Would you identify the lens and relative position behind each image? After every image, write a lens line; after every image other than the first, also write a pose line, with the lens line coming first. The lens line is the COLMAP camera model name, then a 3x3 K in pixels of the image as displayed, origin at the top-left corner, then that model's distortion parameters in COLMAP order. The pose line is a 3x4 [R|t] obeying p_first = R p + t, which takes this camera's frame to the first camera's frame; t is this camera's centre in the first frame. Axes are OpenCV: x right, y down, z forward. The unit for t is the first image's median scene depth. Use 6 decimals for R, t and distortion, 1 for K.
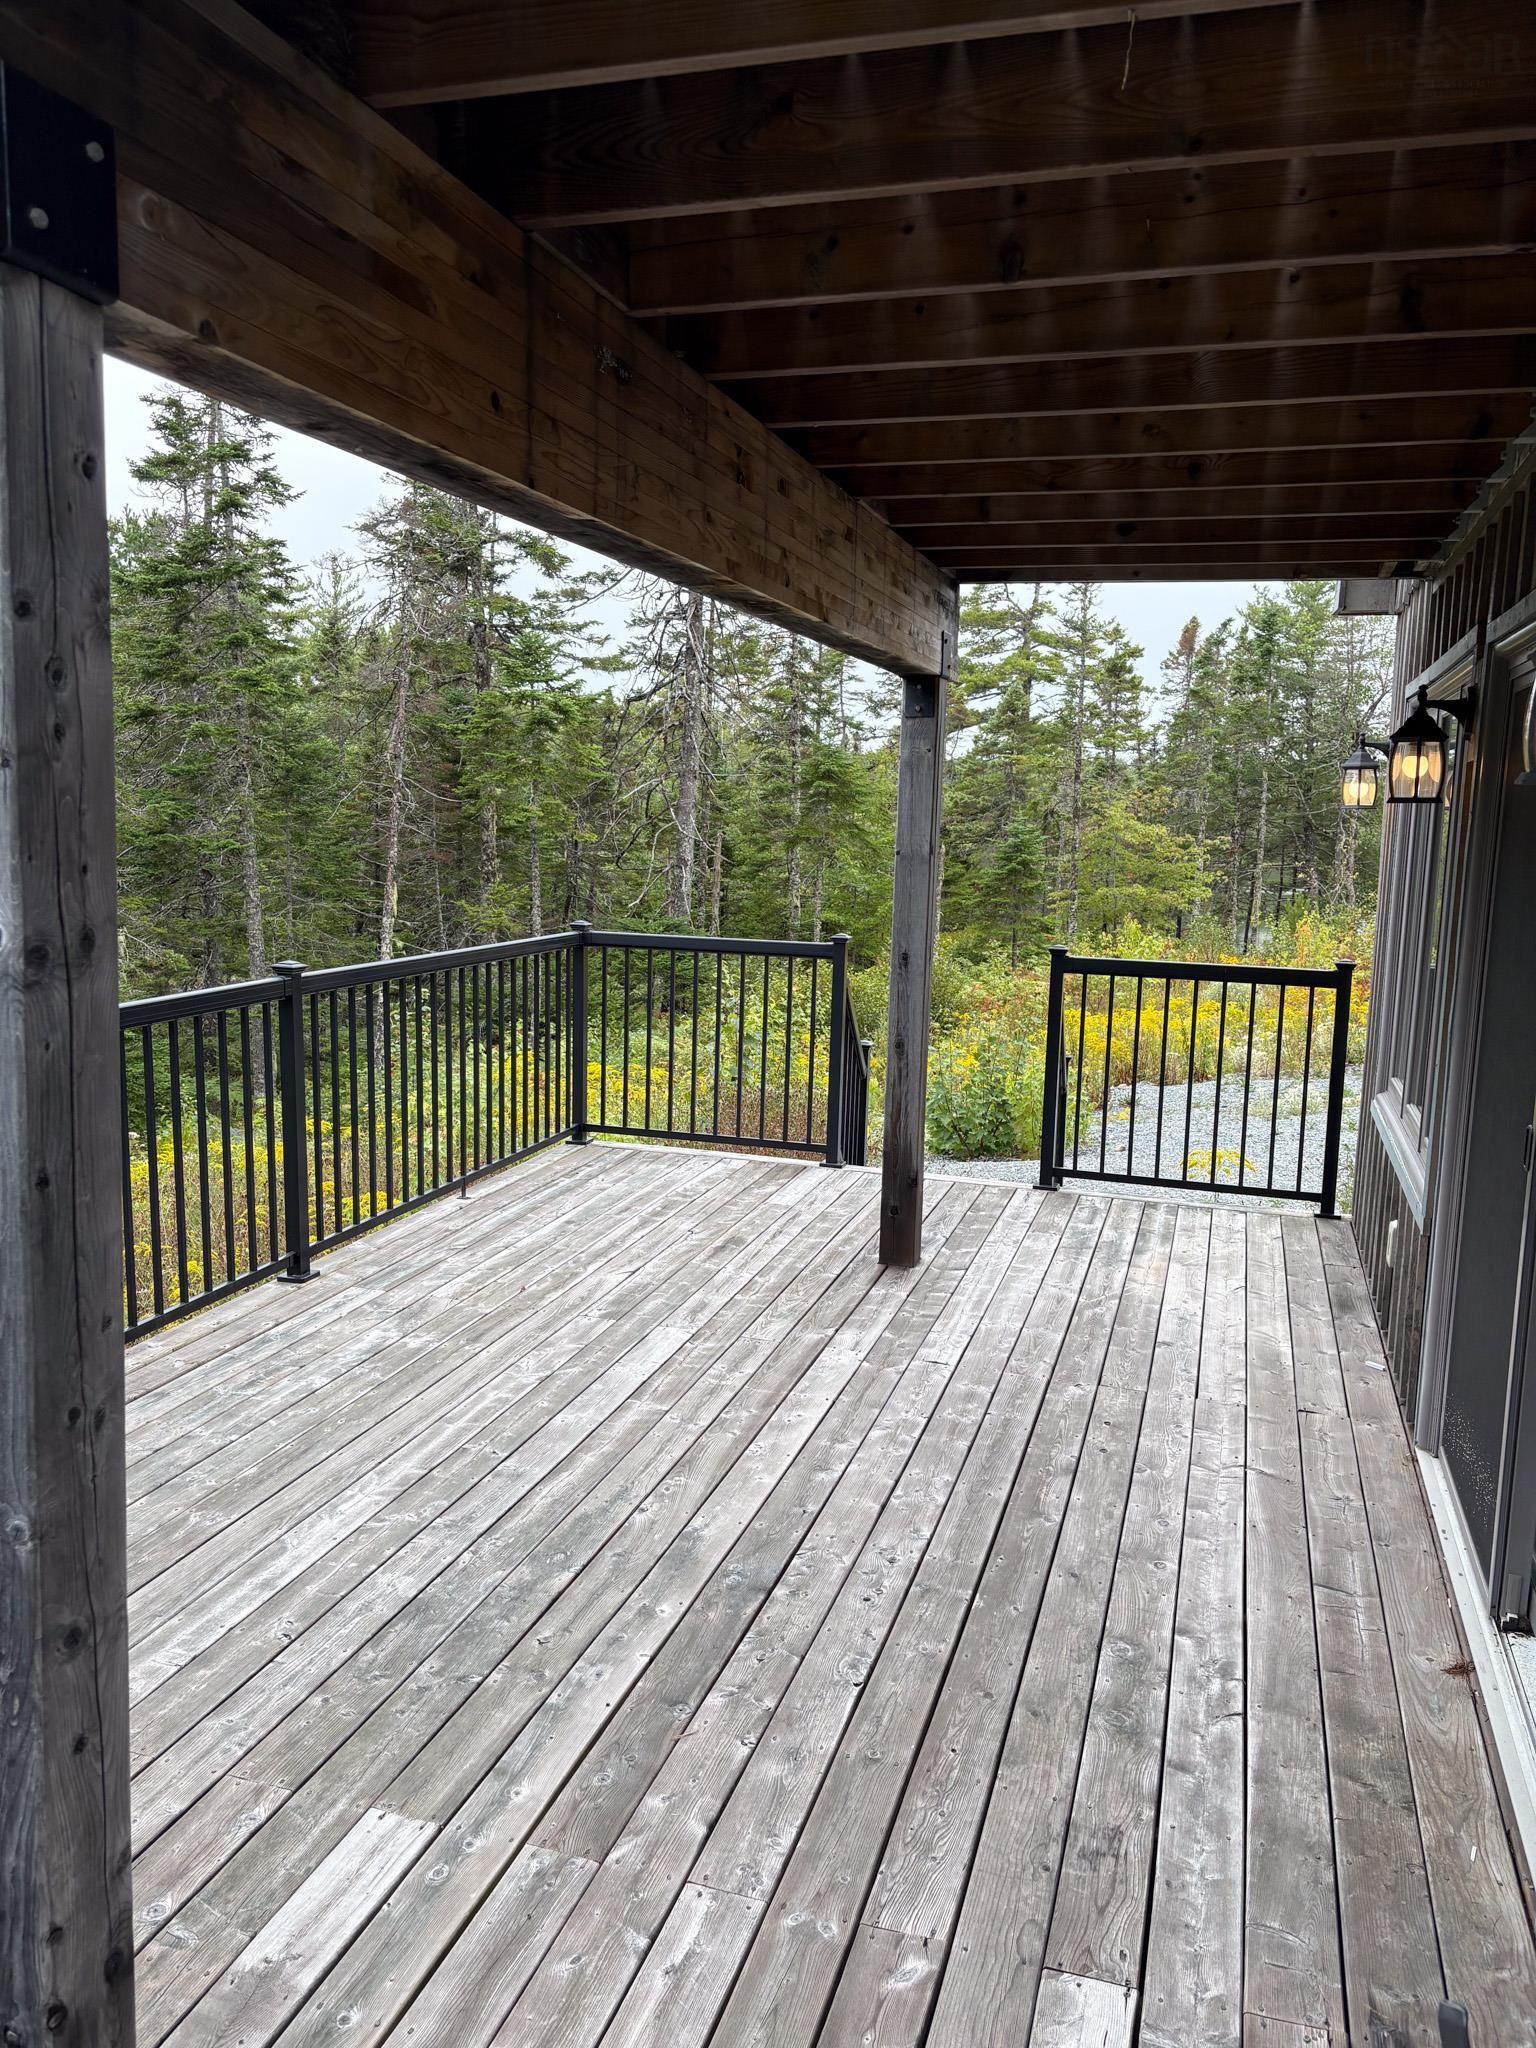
lens RADIAL K [[1576.2, 0, 765.6], [0, 1576.2, 1036.4], [0, 0, 1]] dist [0.067801, -0.014986]
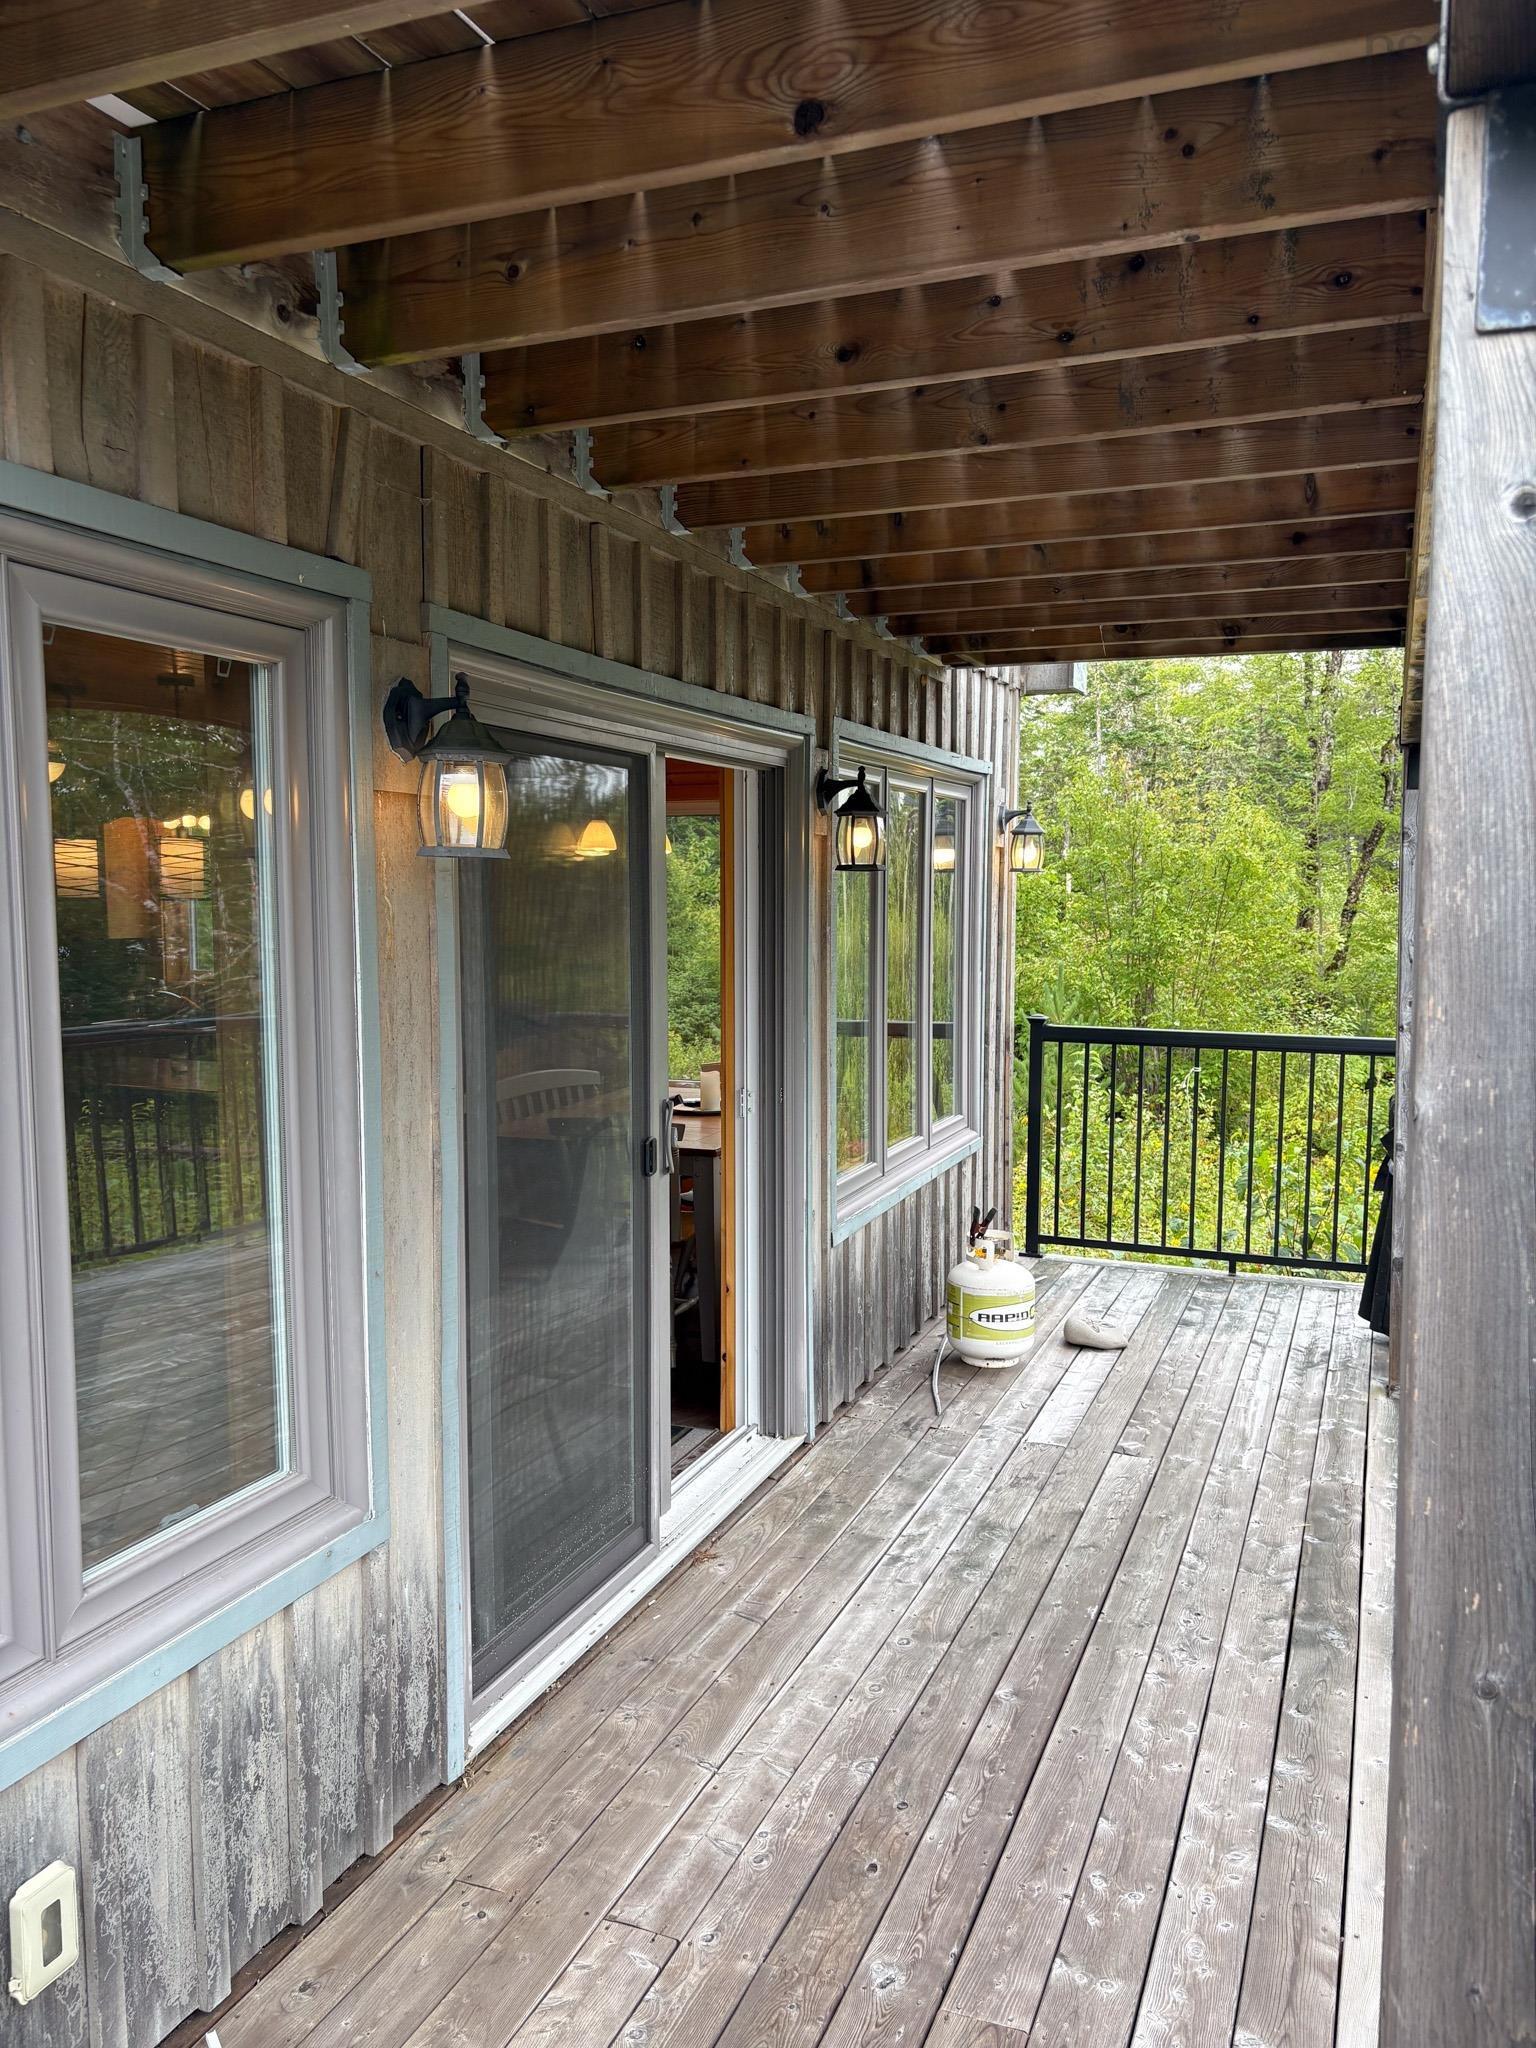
lens RADIAL K [[1576.2, 0, 770.3], [0, 1576.2, 1030.5], [0, 0, 1]] dist [0.067801, -0.014986]
pose [[-0.996542, -0.031433, 0.076917, 0.187310], [-0.012359, 0.971460, 0.236882, -0.190116], [-0.082168, 0.235112, -0.968489, 1.318575]]
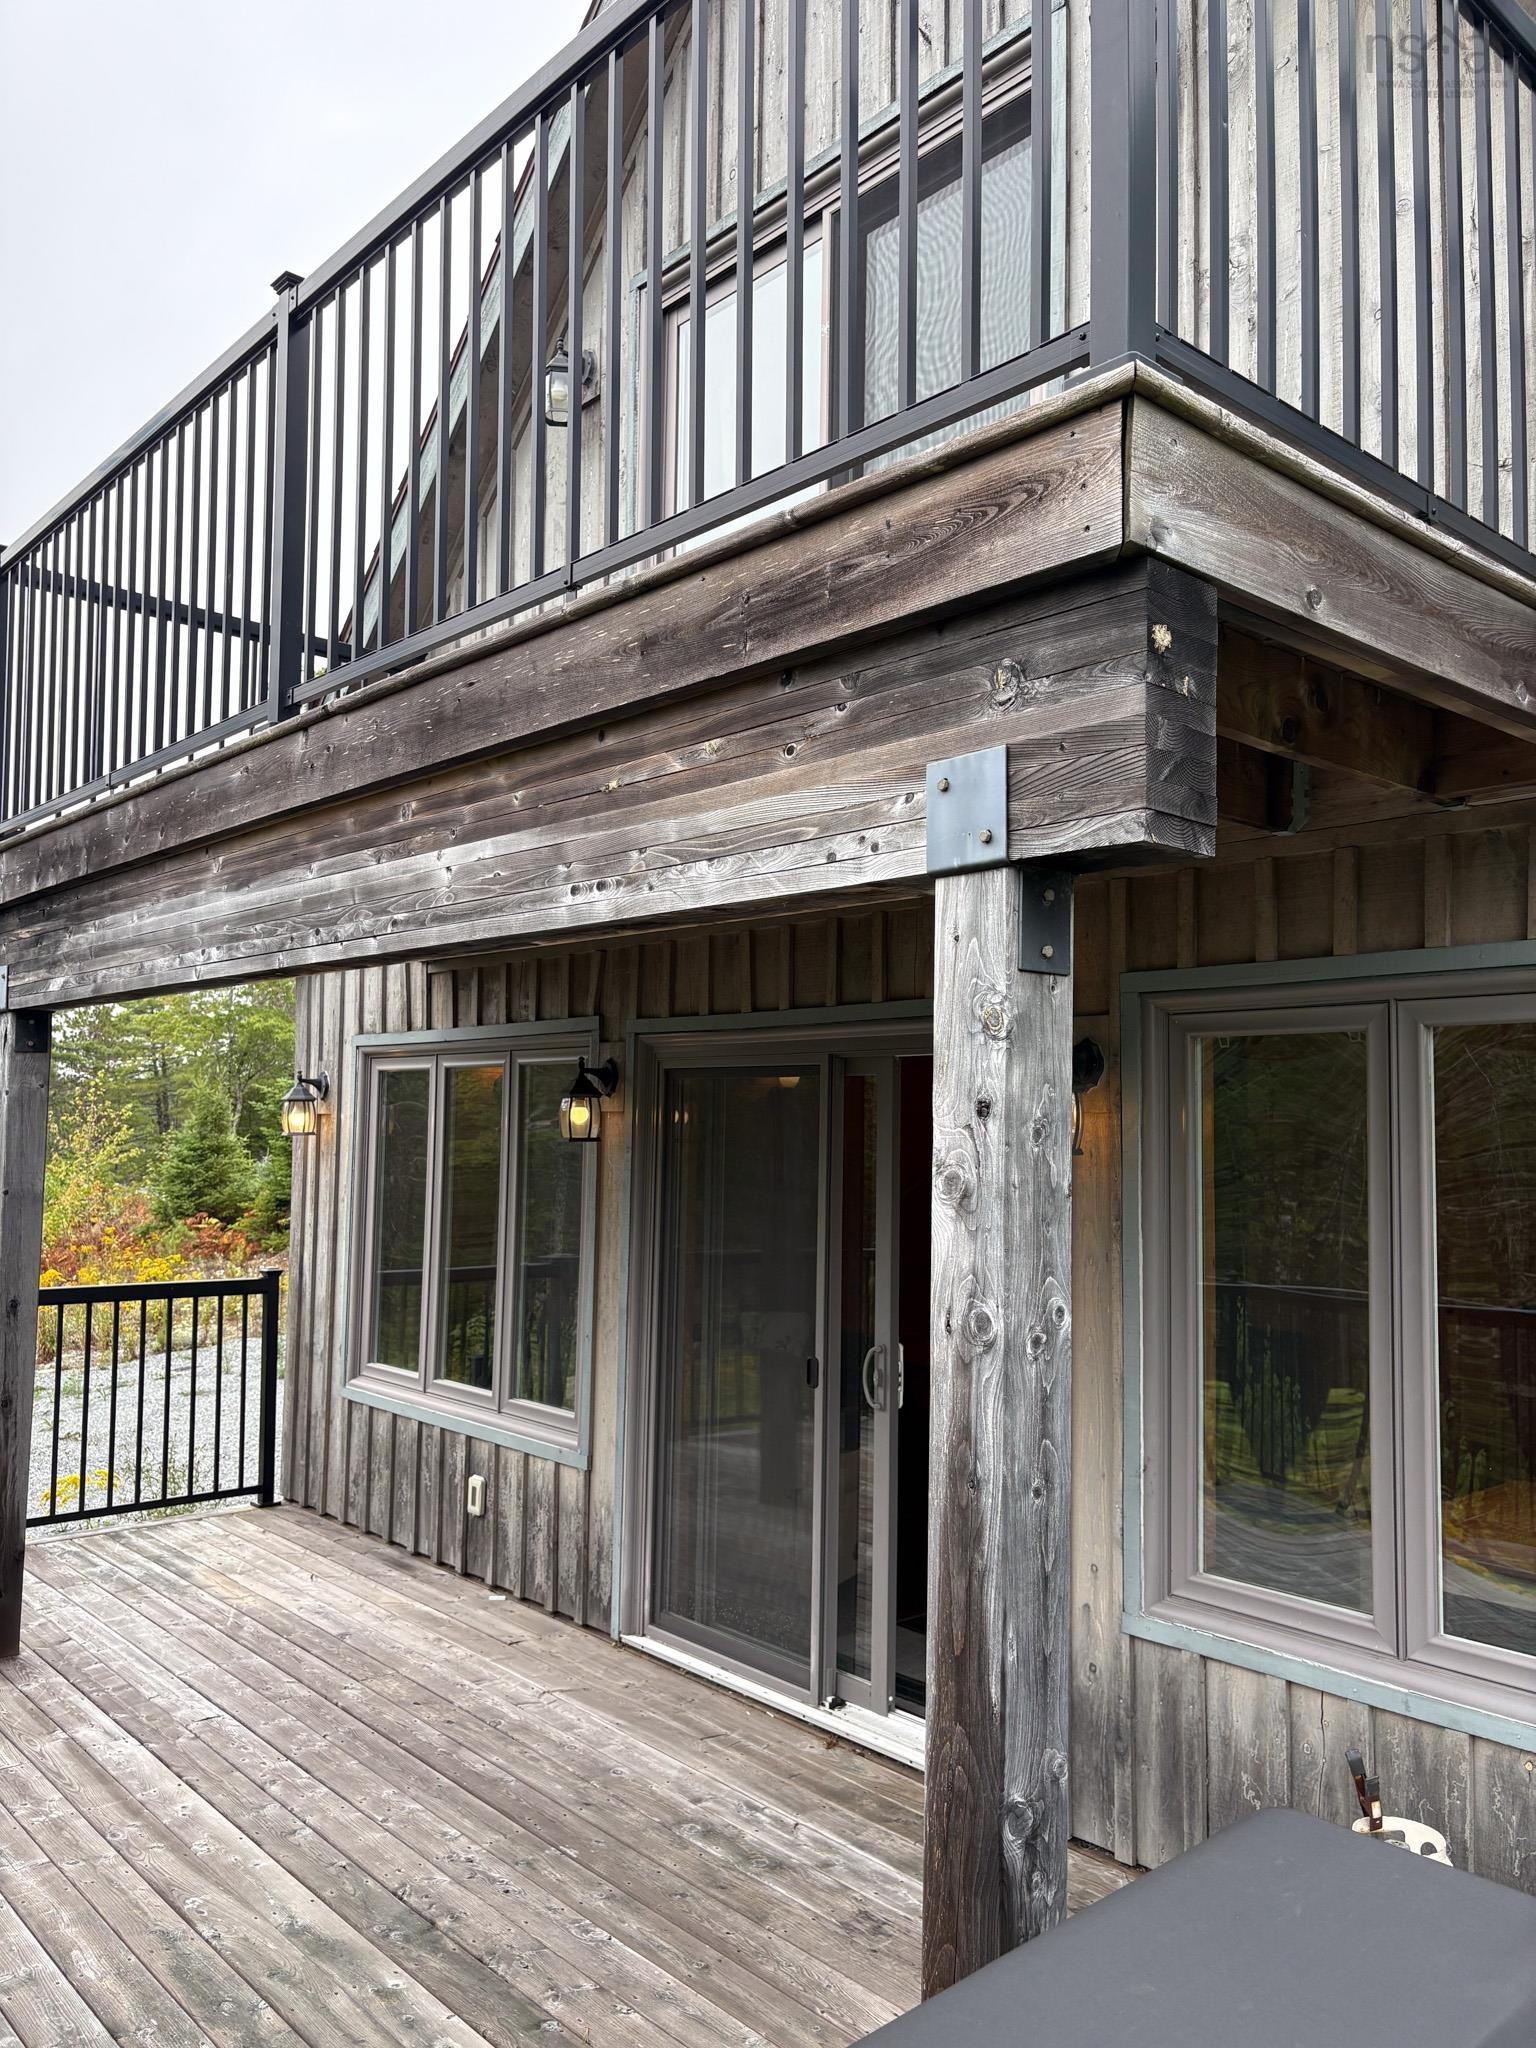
lens RADIAL K [[1576.2, 0, 760.0], [0, 1576.2, 1030.1], [0, 0, 1]] dist [0.067801, -0.014986]
pose [[0.528583, 0.036667, 0.848090, -0.530479], [0.120466, 0.985716, -0.117699, -0.050246], [-0.840291, 0.164379, 0.516615, 0.126996]]
